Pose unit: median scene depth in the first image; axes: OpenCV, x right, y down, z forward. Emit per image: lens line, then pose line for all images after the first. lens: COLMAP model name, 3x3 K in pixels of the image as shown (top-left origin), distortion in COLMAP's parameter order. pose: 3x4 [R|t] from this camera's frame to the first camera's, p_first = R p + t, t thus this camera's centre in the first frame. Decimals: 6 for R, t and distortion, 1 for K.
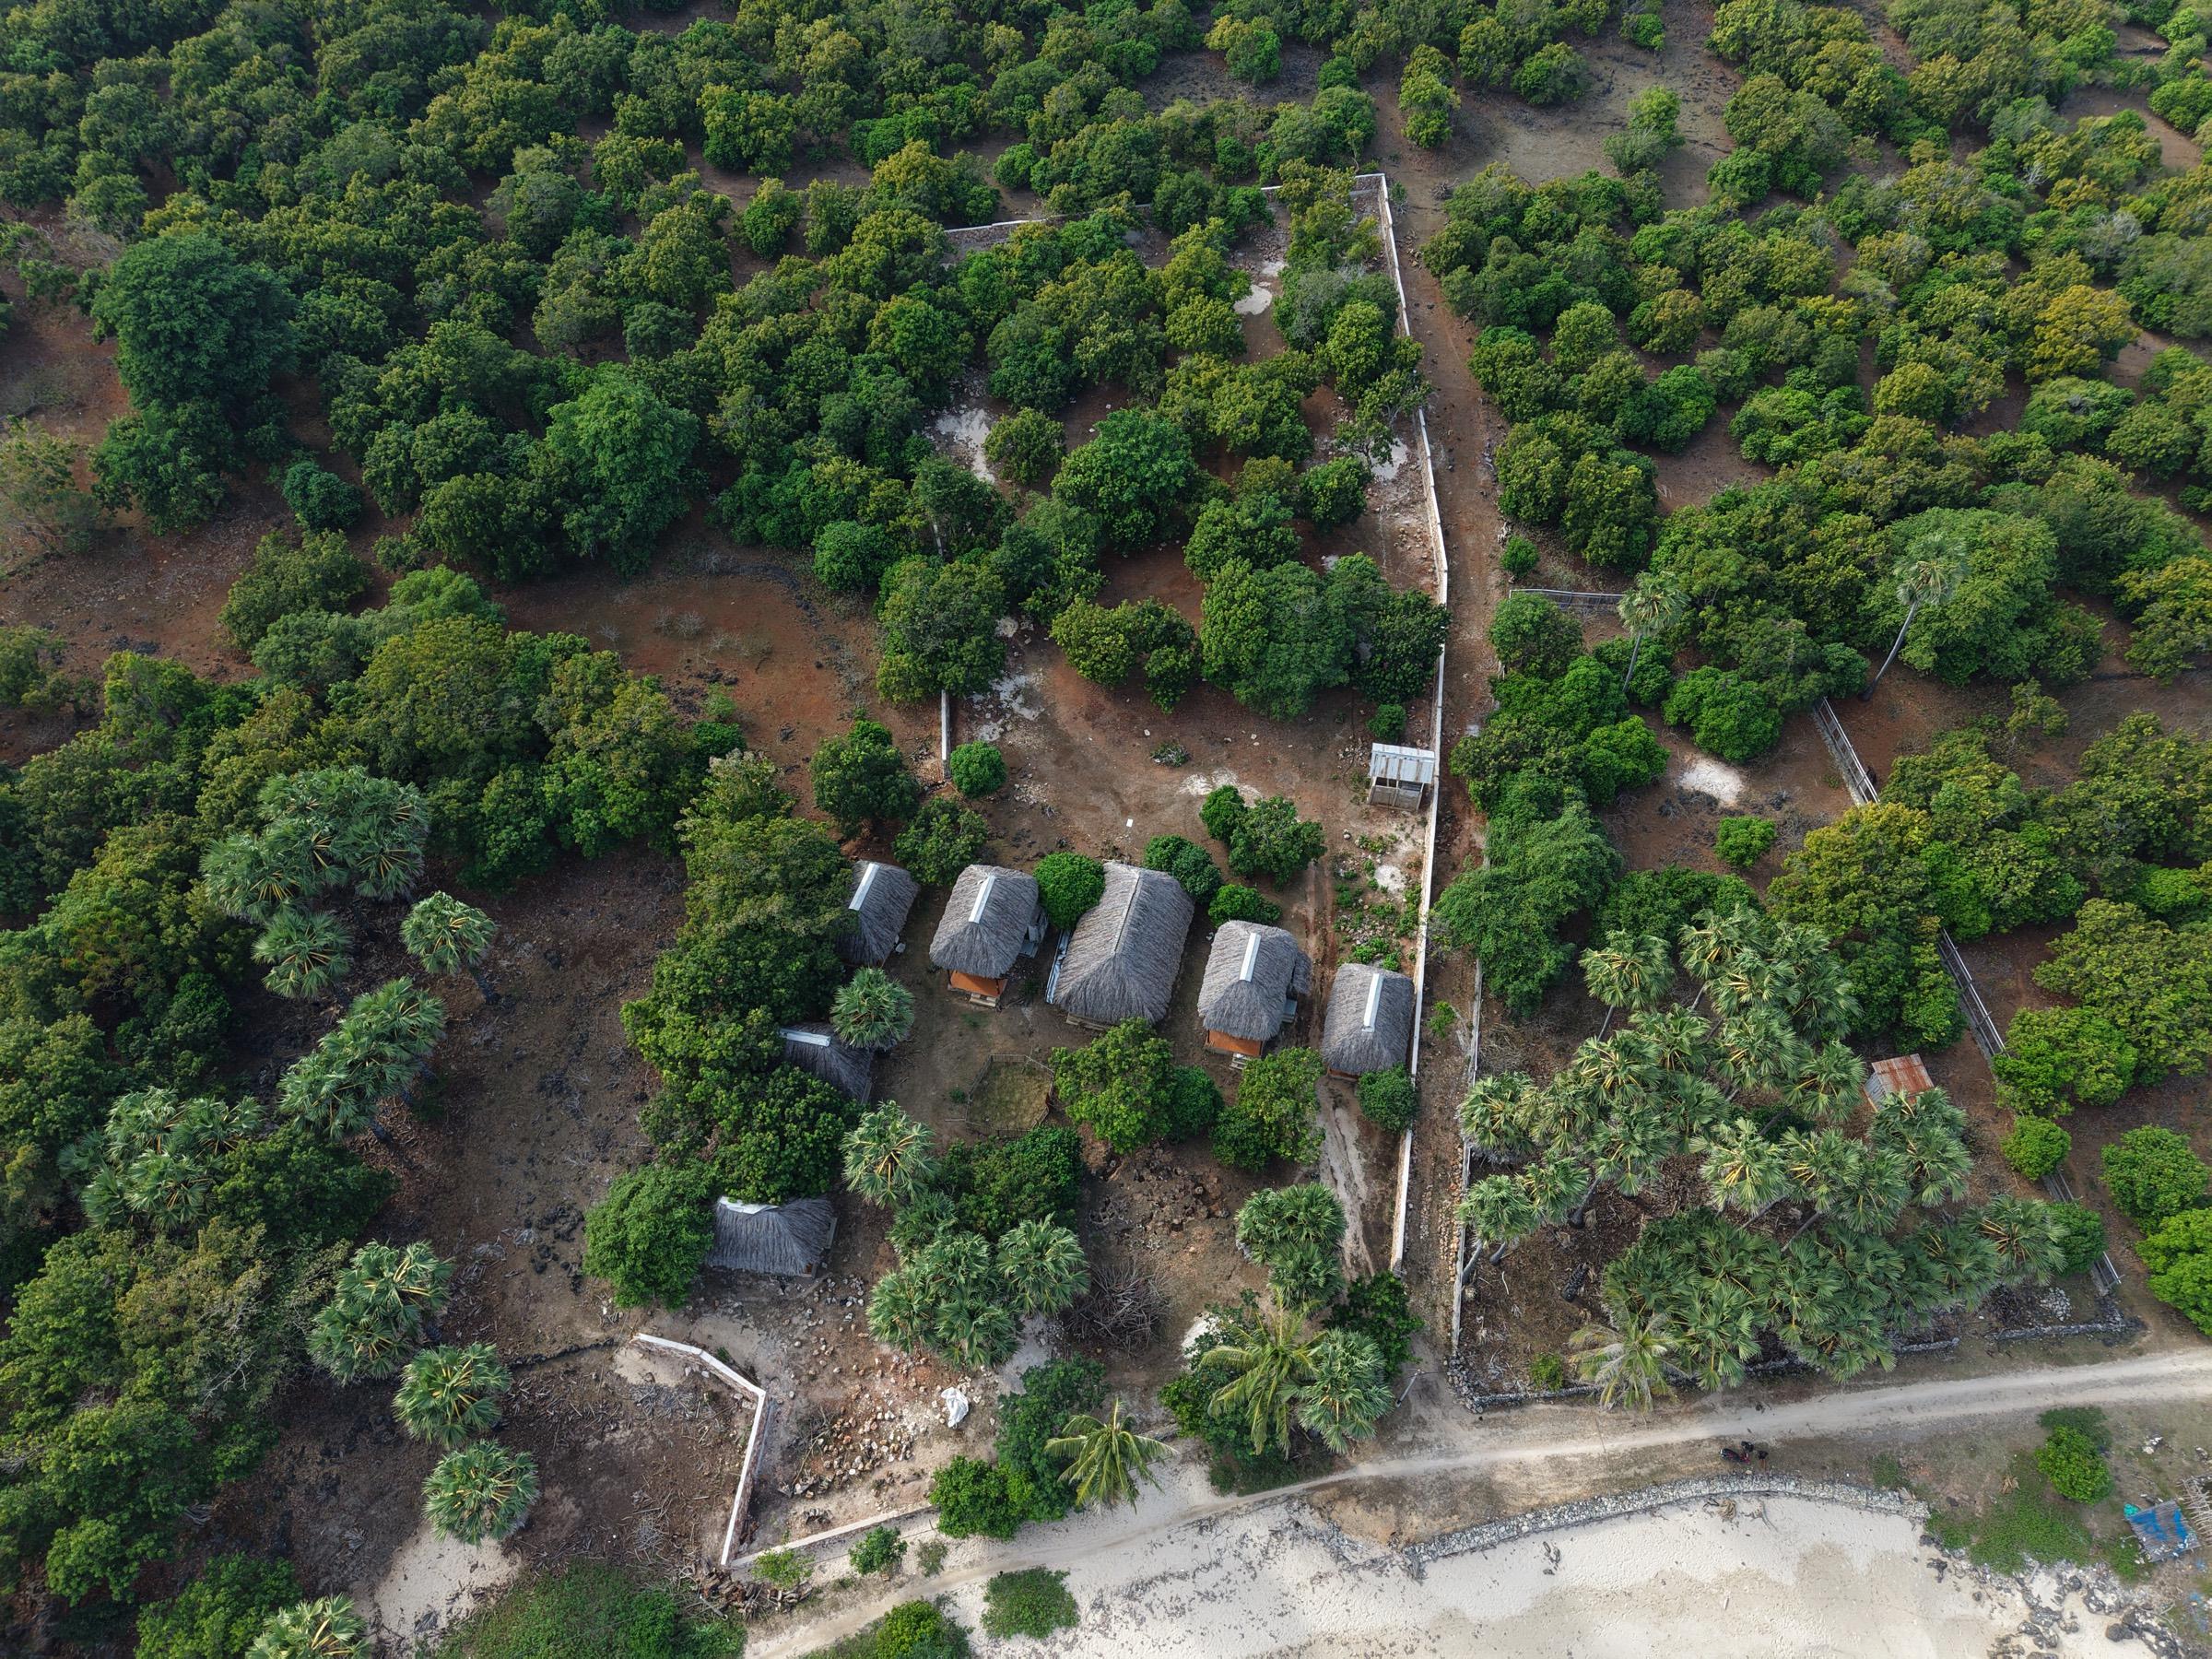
lens RADIAL K [[1489.4, 0, 1111.1], [0, 1489.4, 839.9], [0, 0, 1]] dist [0.010518, -0.009570]
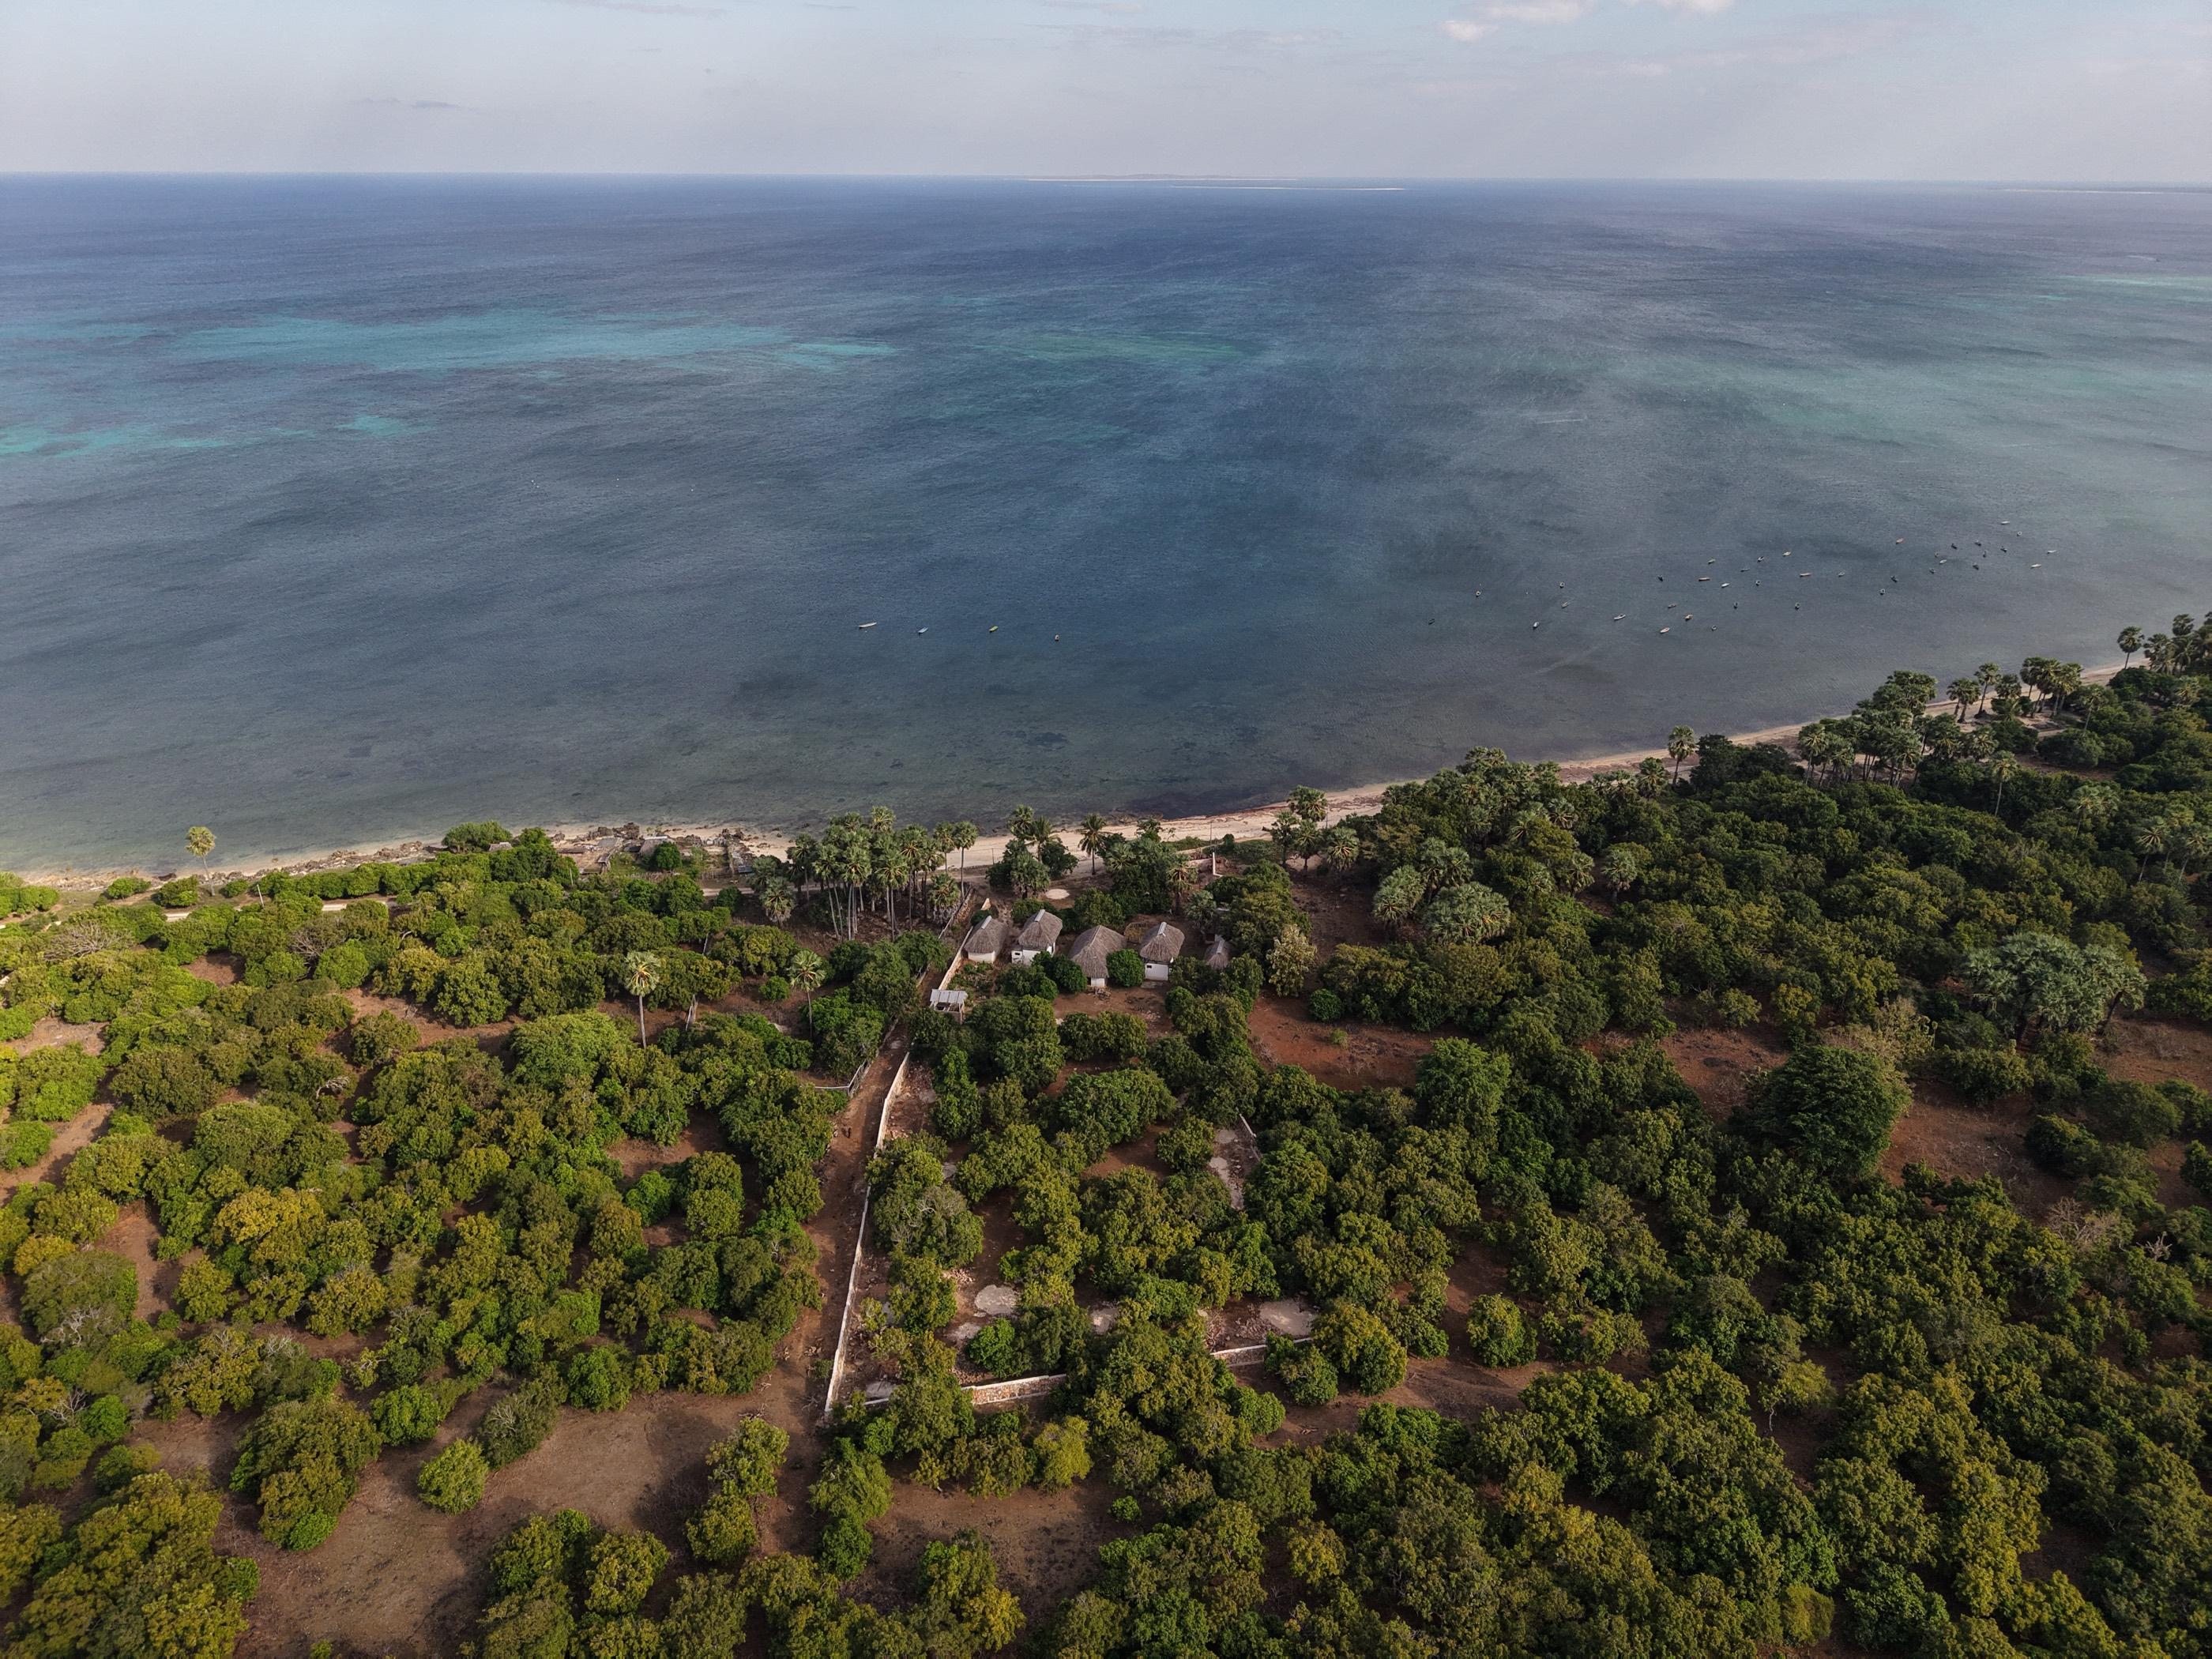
lens RADIAL K [[1489.4, 0, 1117.2], [0, 1489.4, 826.2], [0, 0, 1]] dist [0.010518, -0.009570]
pose [[-0.998710, 0.012363, -0.049246, 0.082383], [-0.045053, 0.231515, 0.971788, -2.071773], [0.023415, 0.972753, -0.230659, 1.334823]]
